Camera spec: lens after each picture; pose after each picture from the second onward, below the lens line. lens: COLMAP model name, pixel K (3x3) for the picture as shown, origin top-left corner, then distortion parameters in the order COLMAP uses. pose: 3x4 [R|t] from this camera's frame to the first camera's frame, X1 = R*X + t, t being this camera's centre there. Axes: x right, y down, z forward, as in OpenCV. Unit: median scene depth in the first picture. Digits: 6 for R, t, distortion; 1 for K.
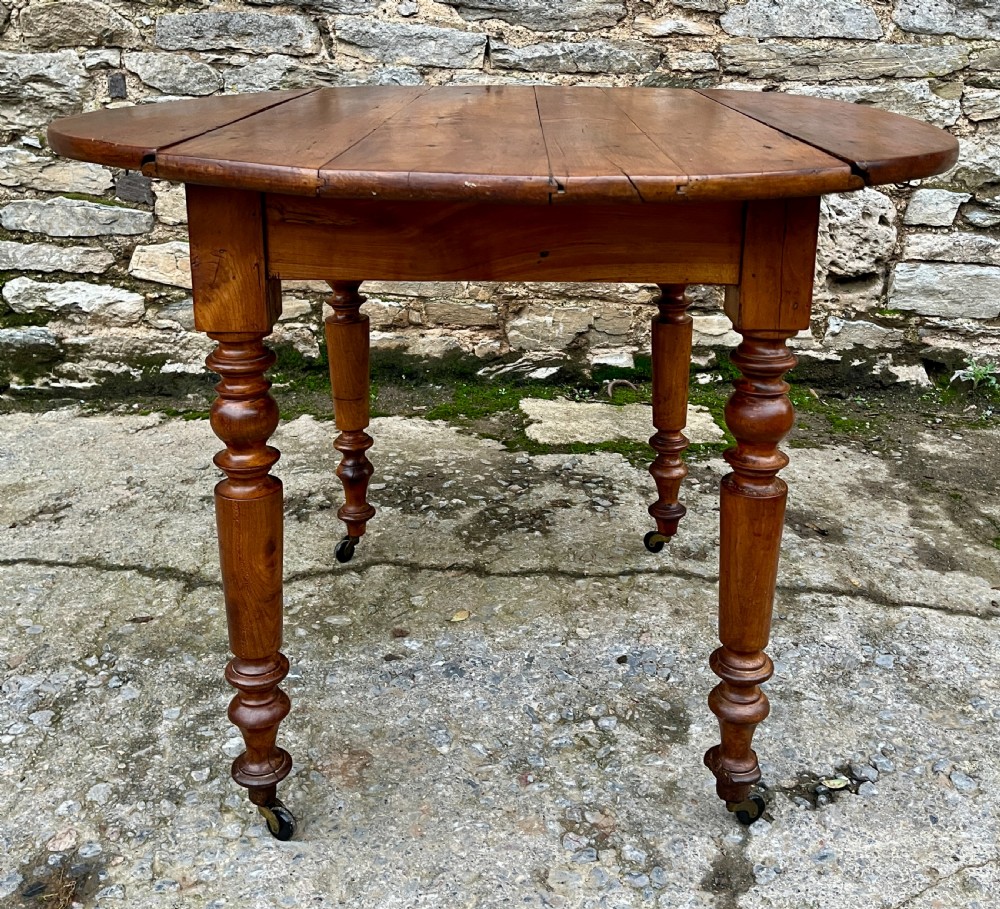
lens RADIAL K [[1098.8, 0, 522.0], [0, 1098.8, 315.3], [0, 0, 1]] dist [0.028658, 0.000000]
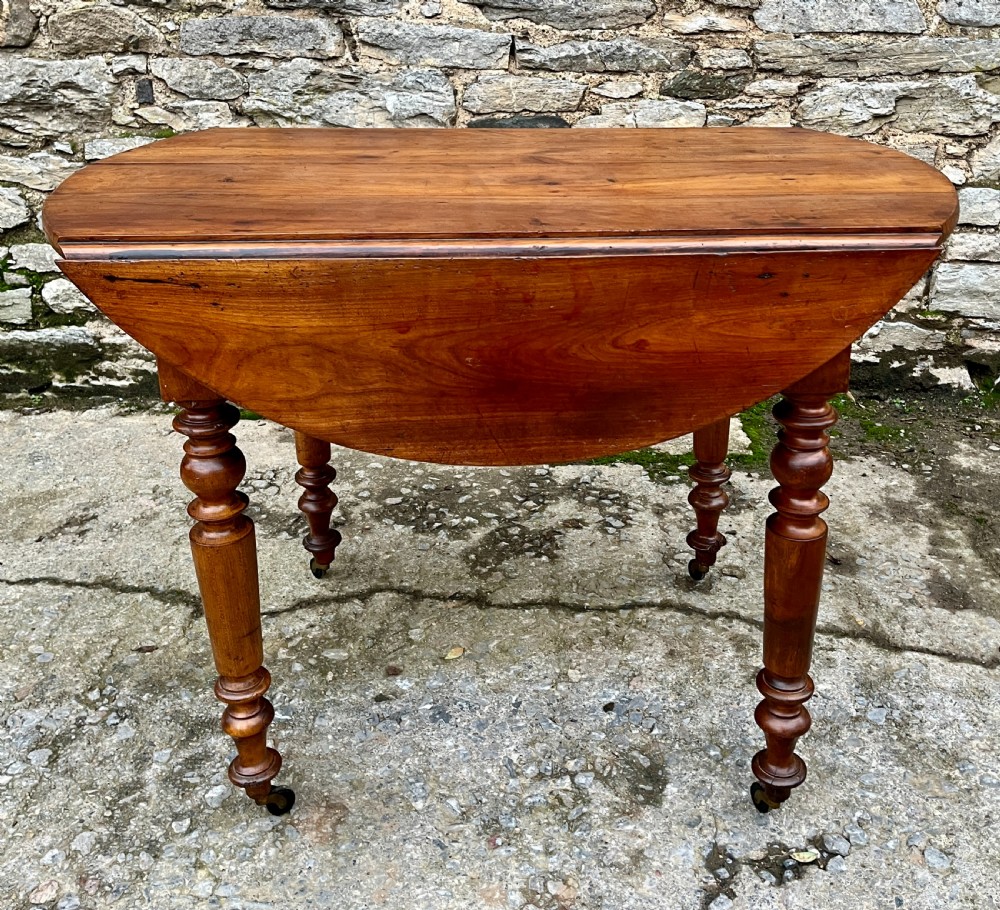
lens RADIAL K [[1098.8, 0, 537.2], [0, 1098.8, 313.4], [0, 0, 1]] dist [0.028658, 0.000000]
pose [[0.997716, 0.005592, -0.067320, 0.063270], [-0.001483, 0.998141, 0.060933, -0.073446], [0.067536, -0.060694, 0.995869, 0.012770]]
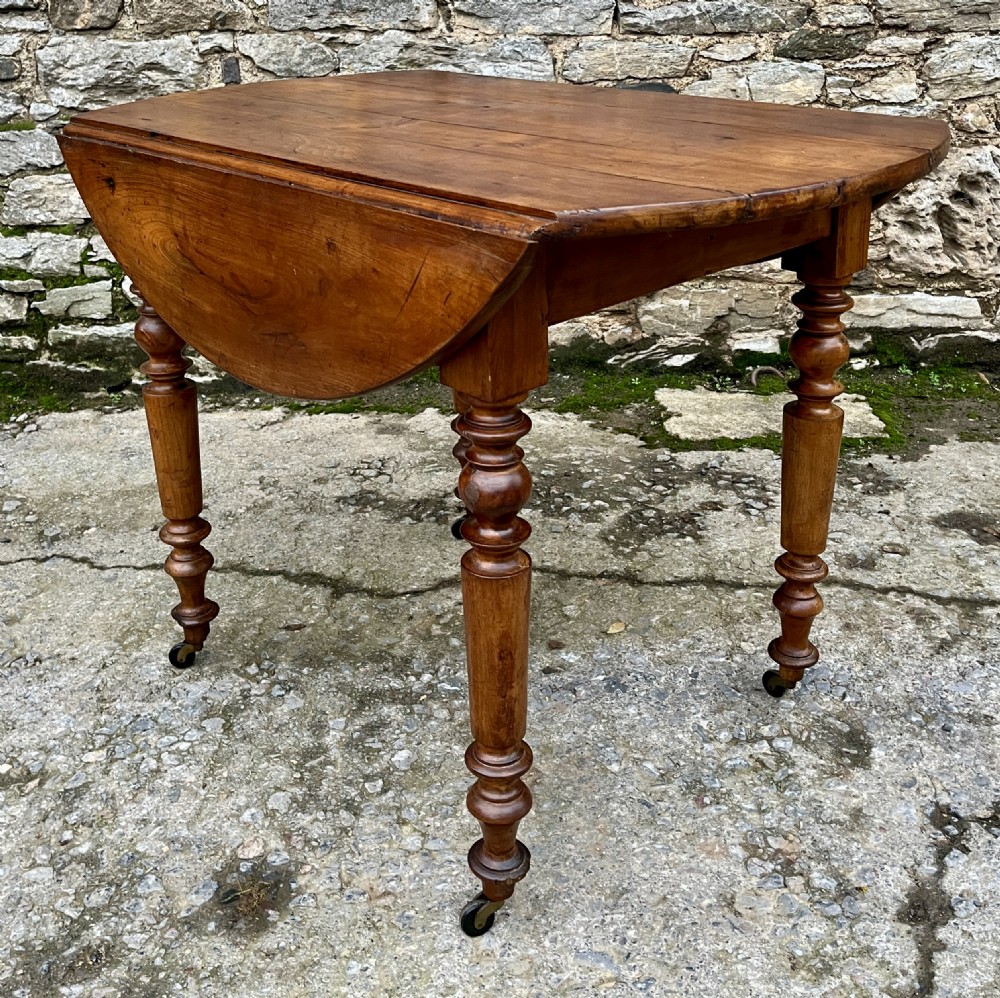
lens RADIAL K [[1208.9, 0, 484.6], [0, 1208.9, 327.9], [0, 0, 1]] dist [0.026852, 0.000000]
pose [[0.993672, -0.016656, -0.111081, -0.035828], [0.021701, 0.998780, 0.044365, -0.027903], [0.110206, -0.046494, 0.992821, -0.037574]]
